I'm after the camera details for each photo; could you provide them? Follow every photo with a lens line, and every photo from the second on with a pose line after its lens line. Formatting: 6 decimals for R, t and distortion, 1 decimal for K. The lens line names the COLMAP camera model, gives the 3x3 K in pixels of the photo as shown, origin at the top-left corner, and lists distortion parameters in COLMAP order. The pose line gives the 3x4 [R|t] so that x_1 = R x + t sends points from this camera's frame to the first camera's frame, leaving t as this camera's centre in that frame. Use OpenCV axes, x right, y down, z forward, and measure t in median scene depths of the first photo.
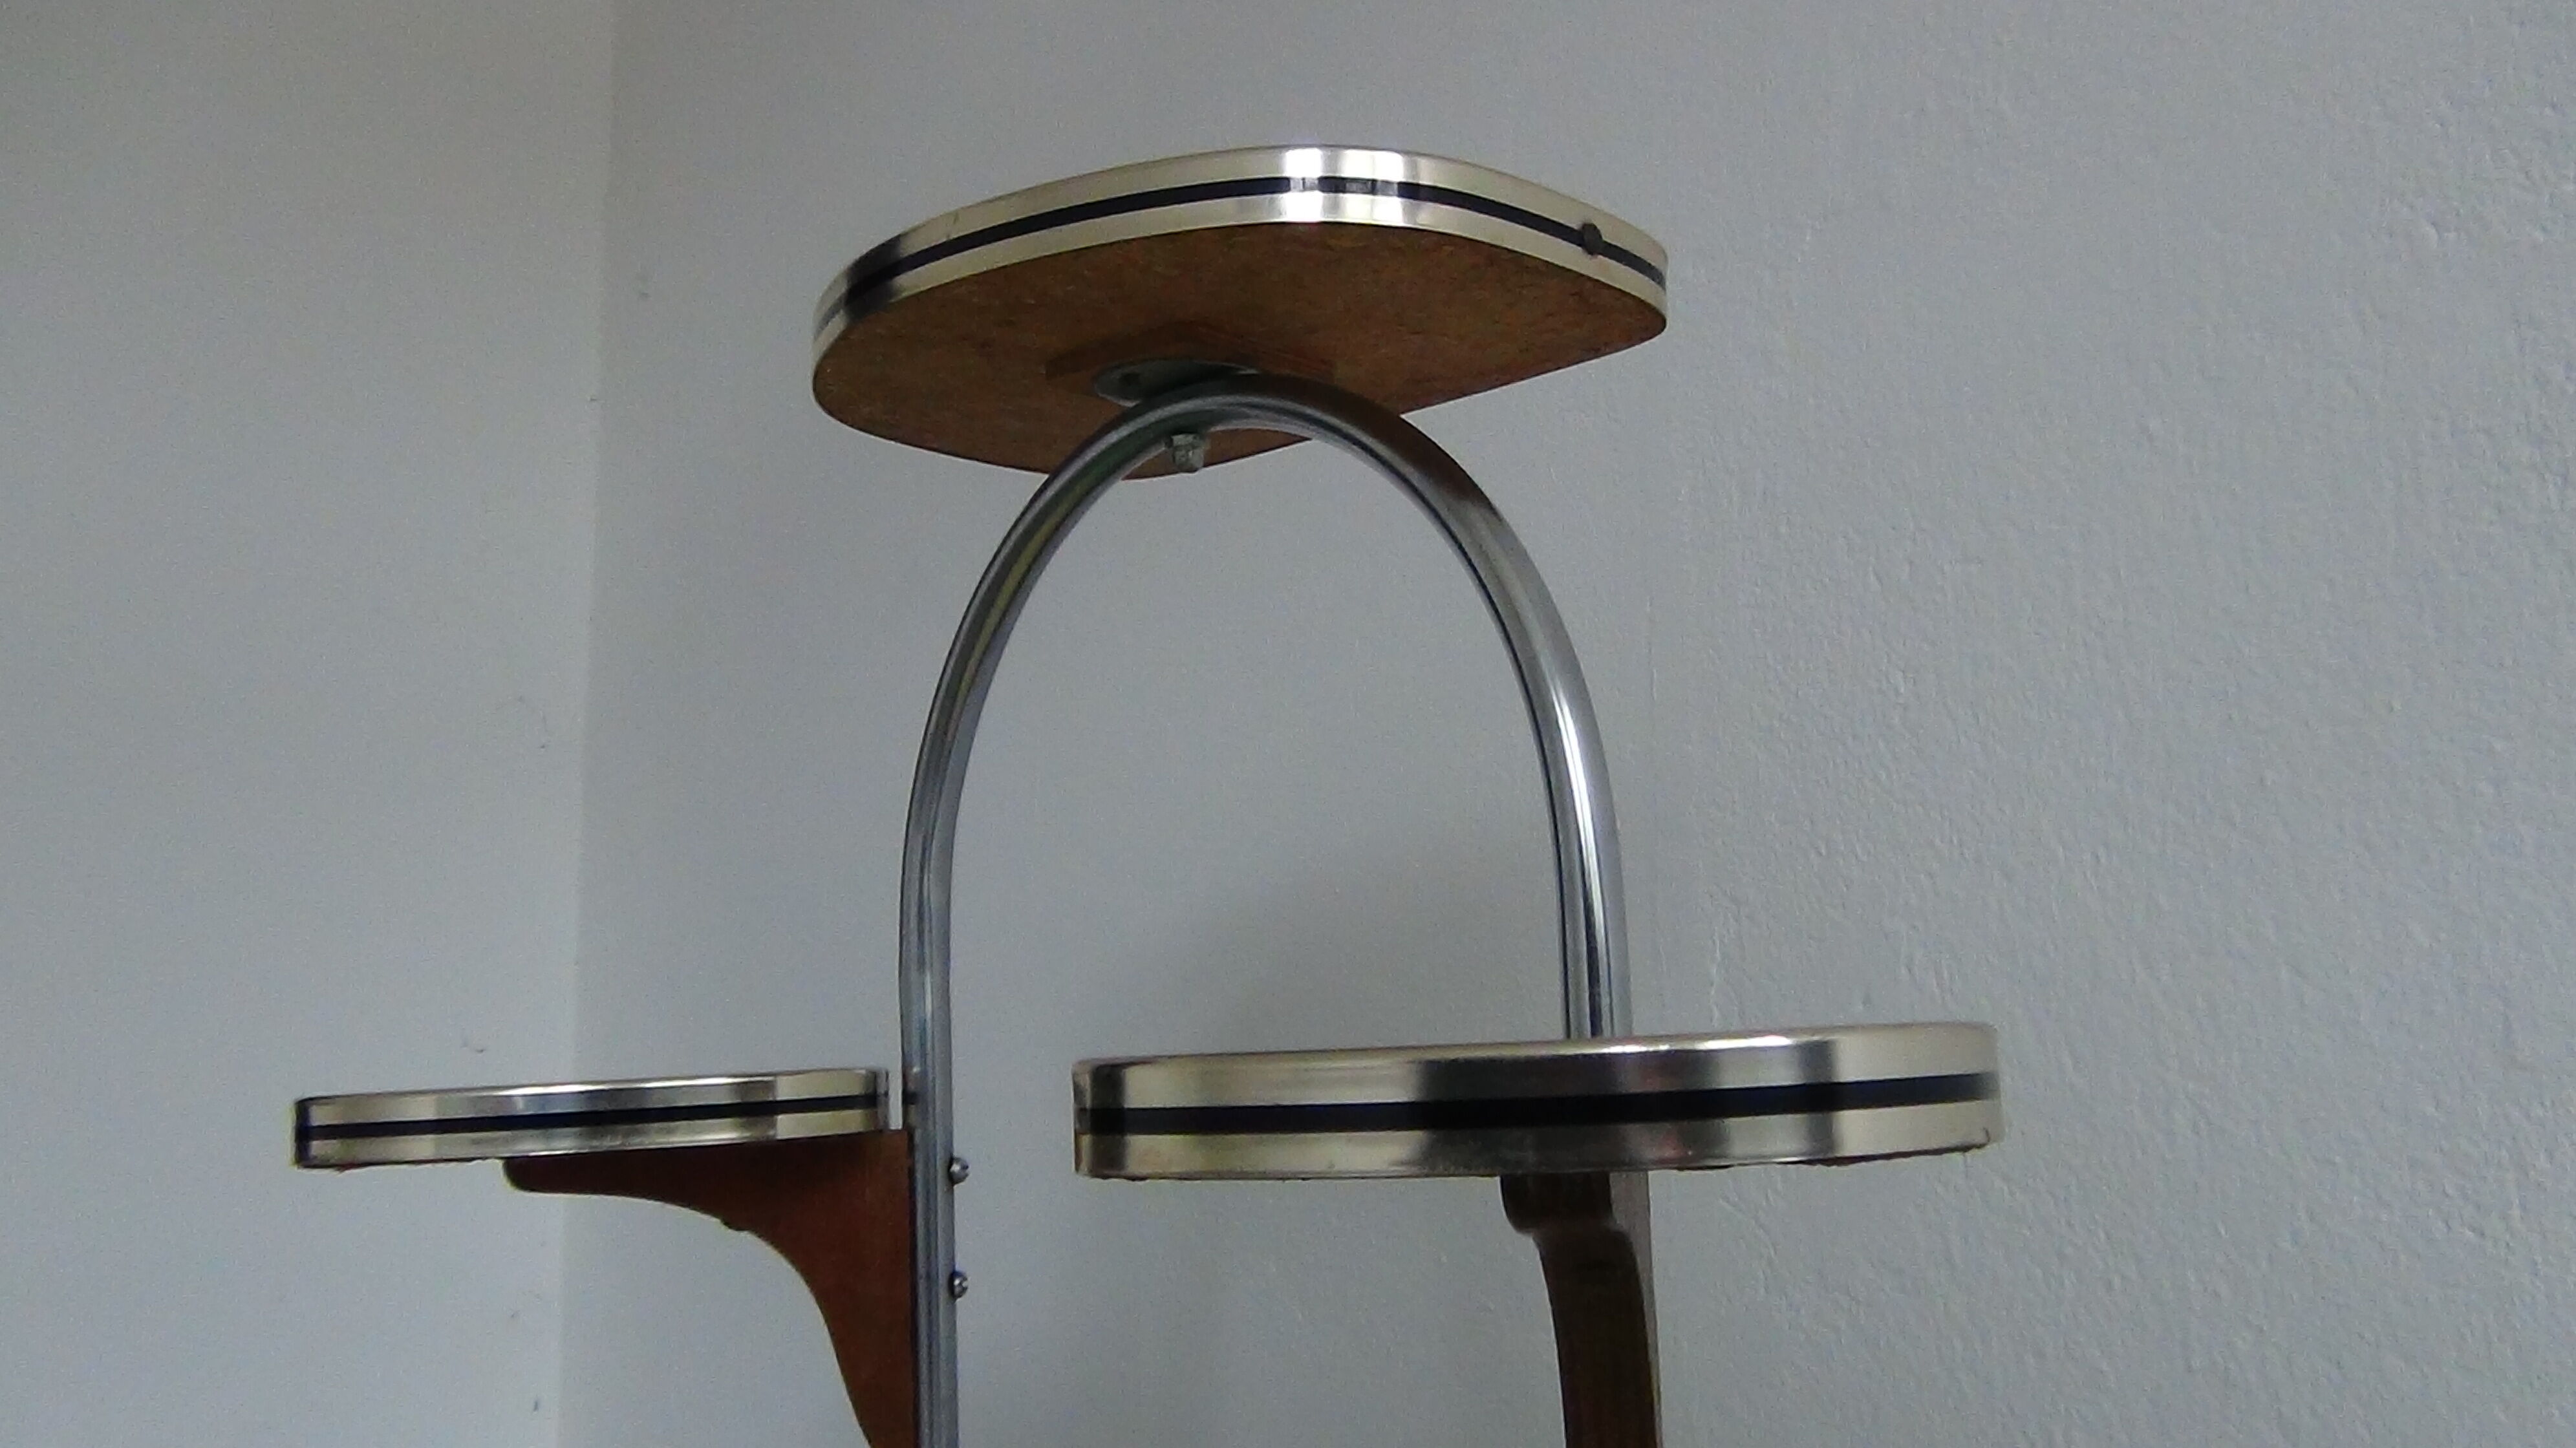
lens RADIAL K [[2364.1, 0, 1307.5], [0, 2364.1, 728.4], [0, 0, 1]] dist [0.008078, 0.000000]
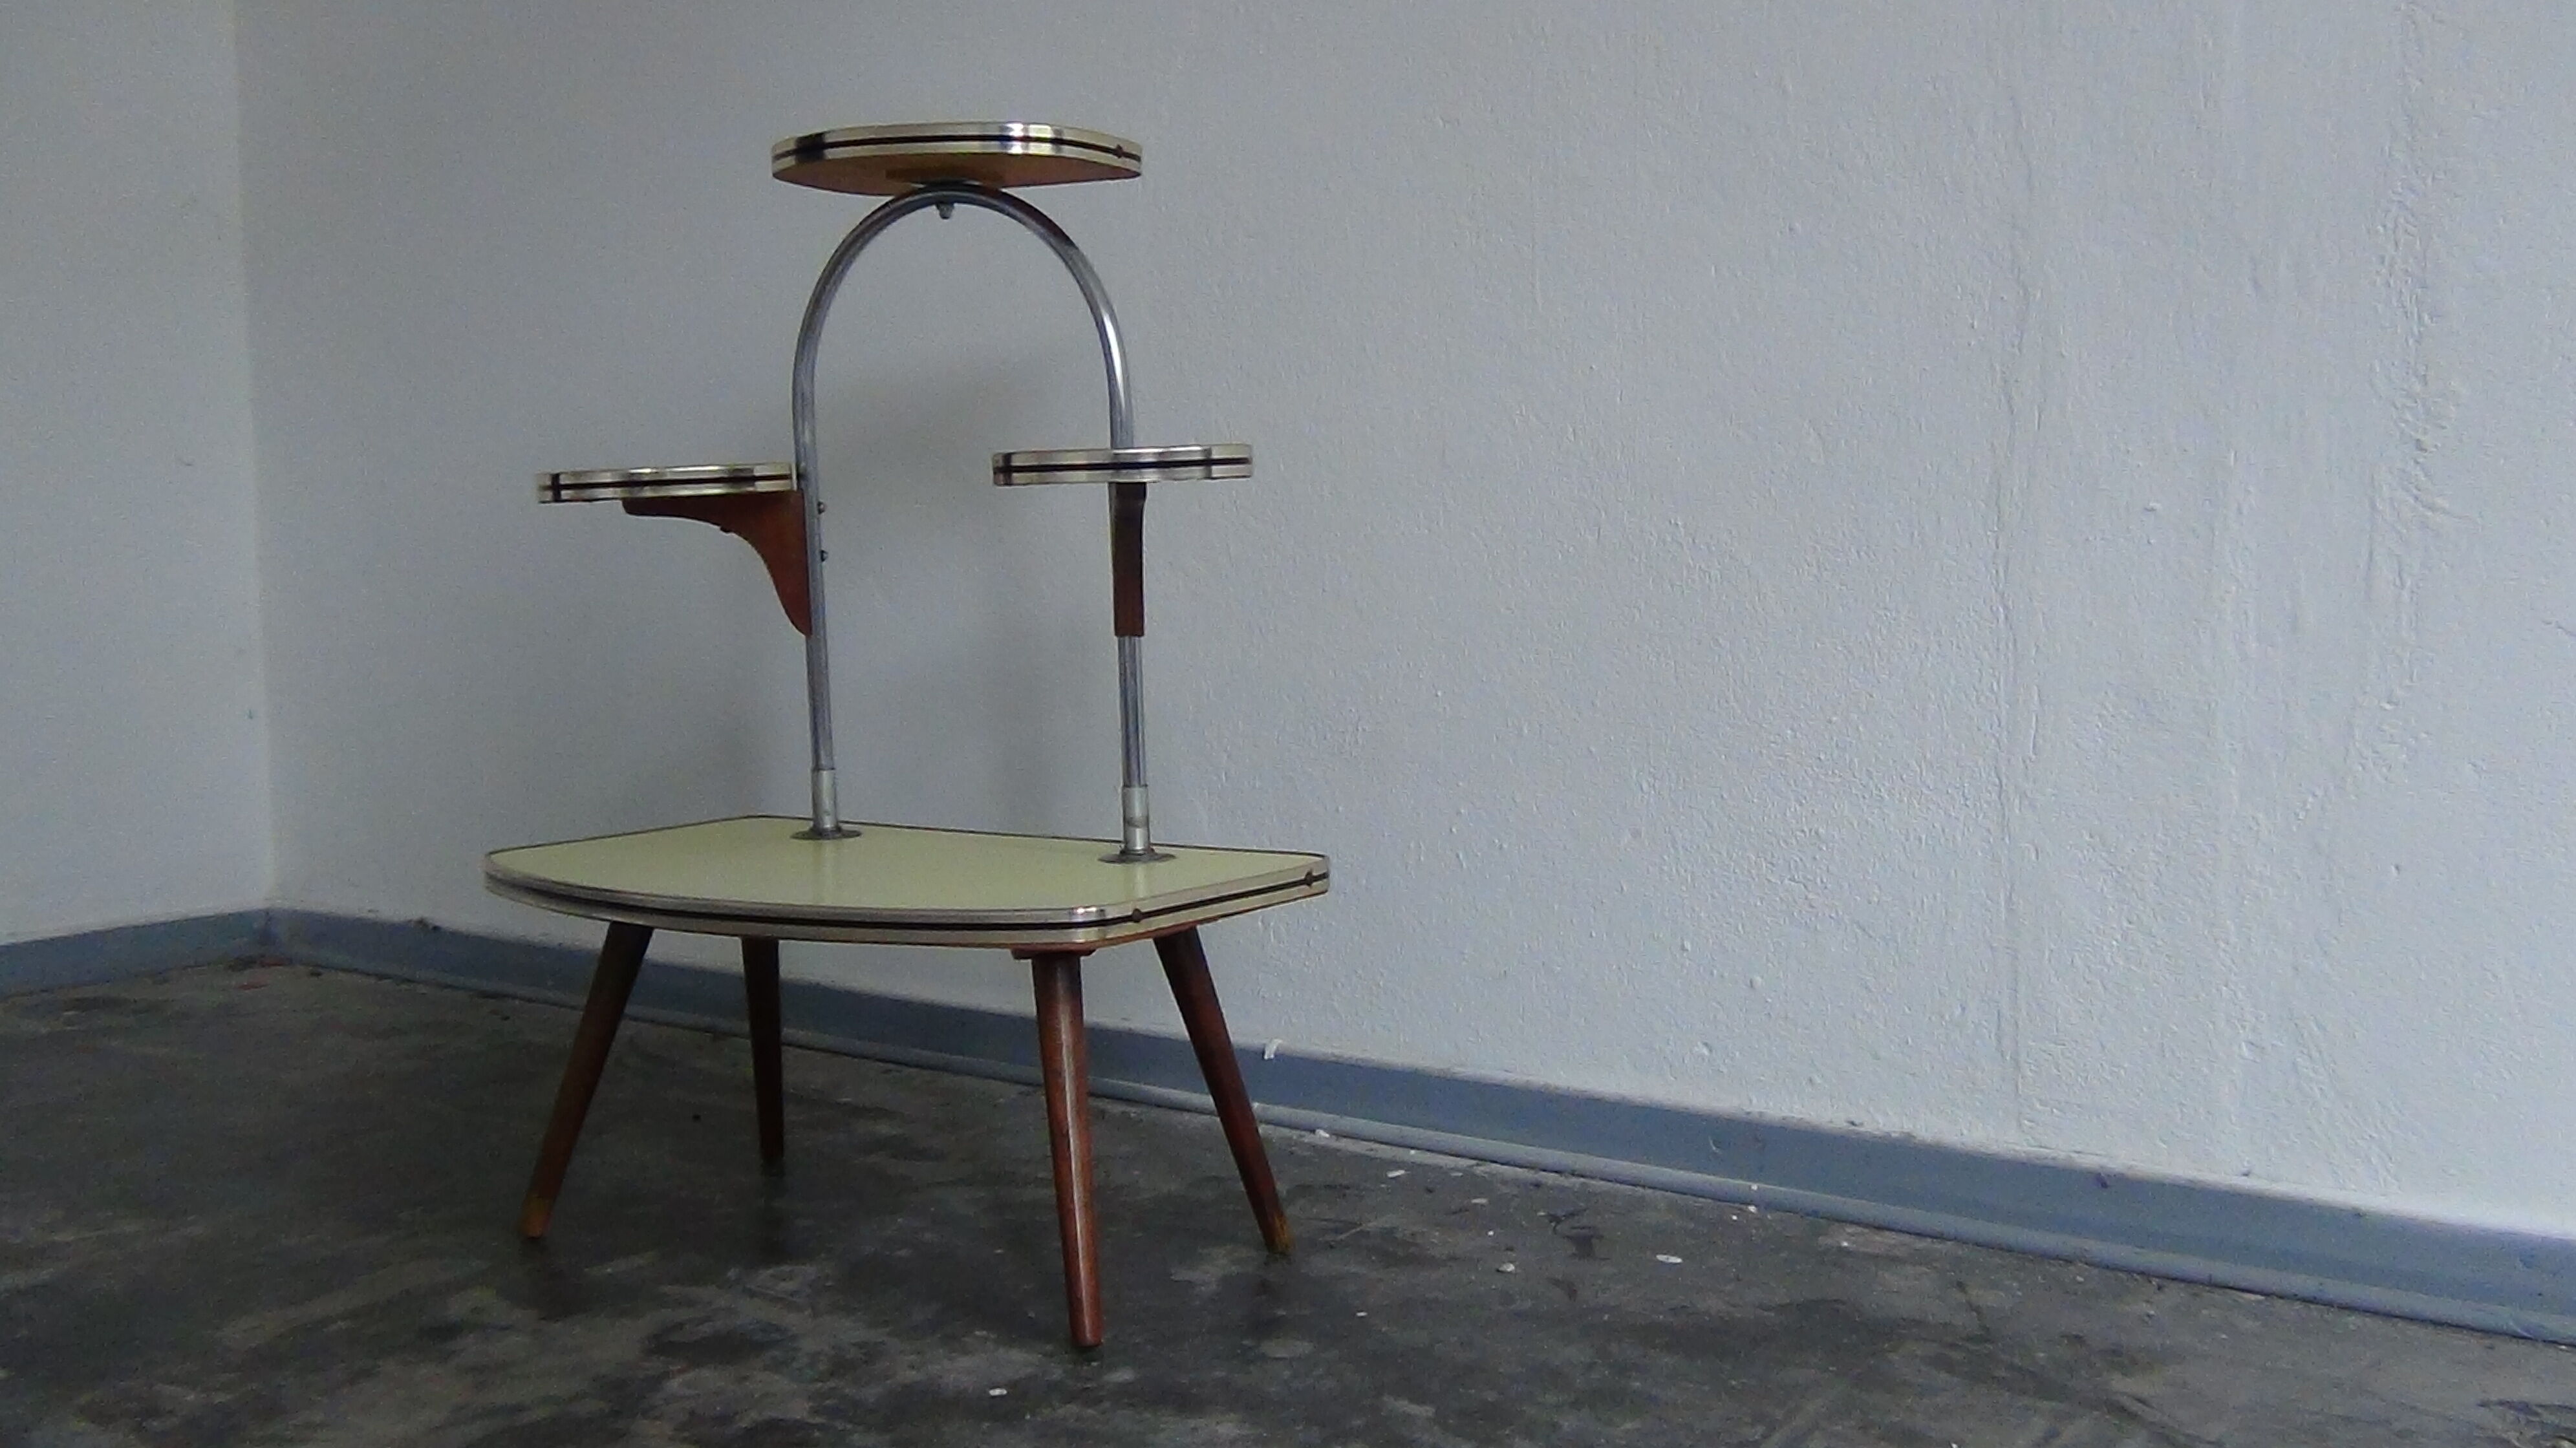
lens RADIAL K [[2364.1, 0, 1298.3], [0, 2364.1, 718.2], [0, 0, 1]] dist [0.008078, 0.000000]
pose [[0.955261, -0.024152, 0.294776, -0.393159], [-0.044174, 0.973831, 0.222941, -0.151079], [-0.292446, -0.225988, 0.929196, -1.353059]]
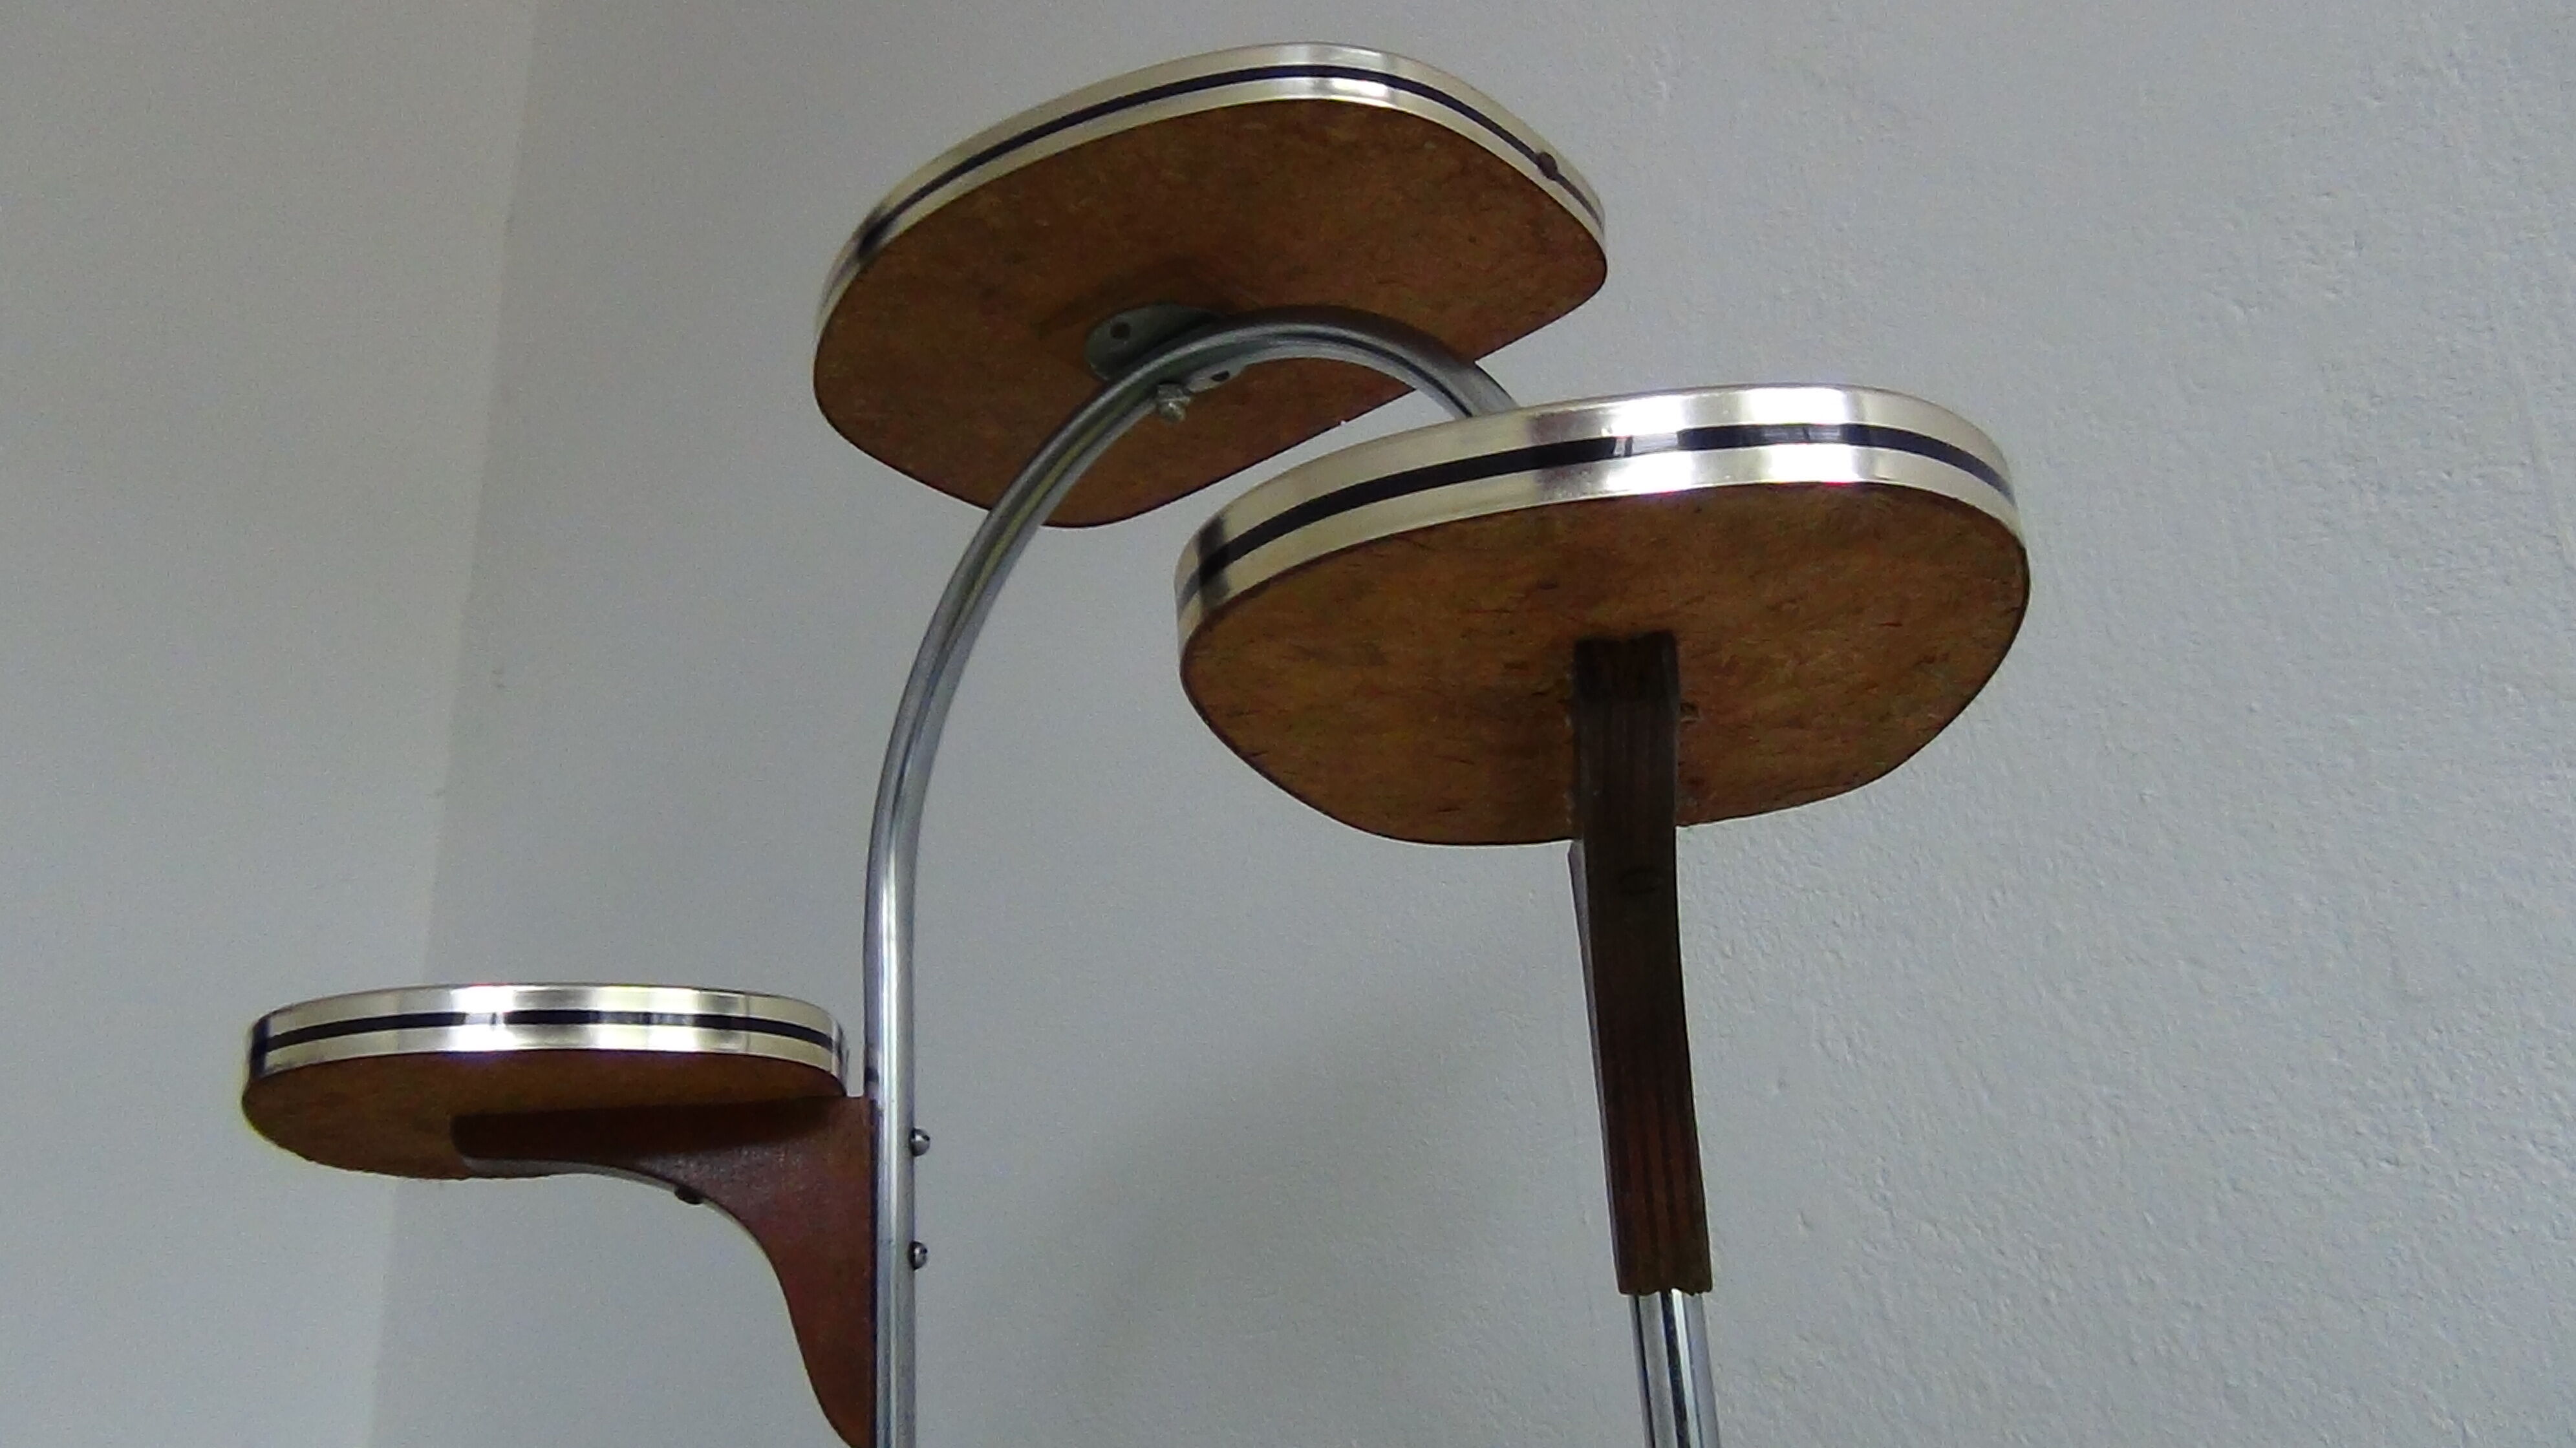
lens RADIAL K [[2364.1, 0, 1306.3], [0, 2364.1, 741.3], [0, 0, 1]] dist [0.008078, 0.000000]
pose [[0.995889, 0.006774, 0.090323, -0.077436], [0.015960, 0.968472, -0.248612, 0.274573], [-0.089160, 0.249031, 0.964383, -0.012178]]
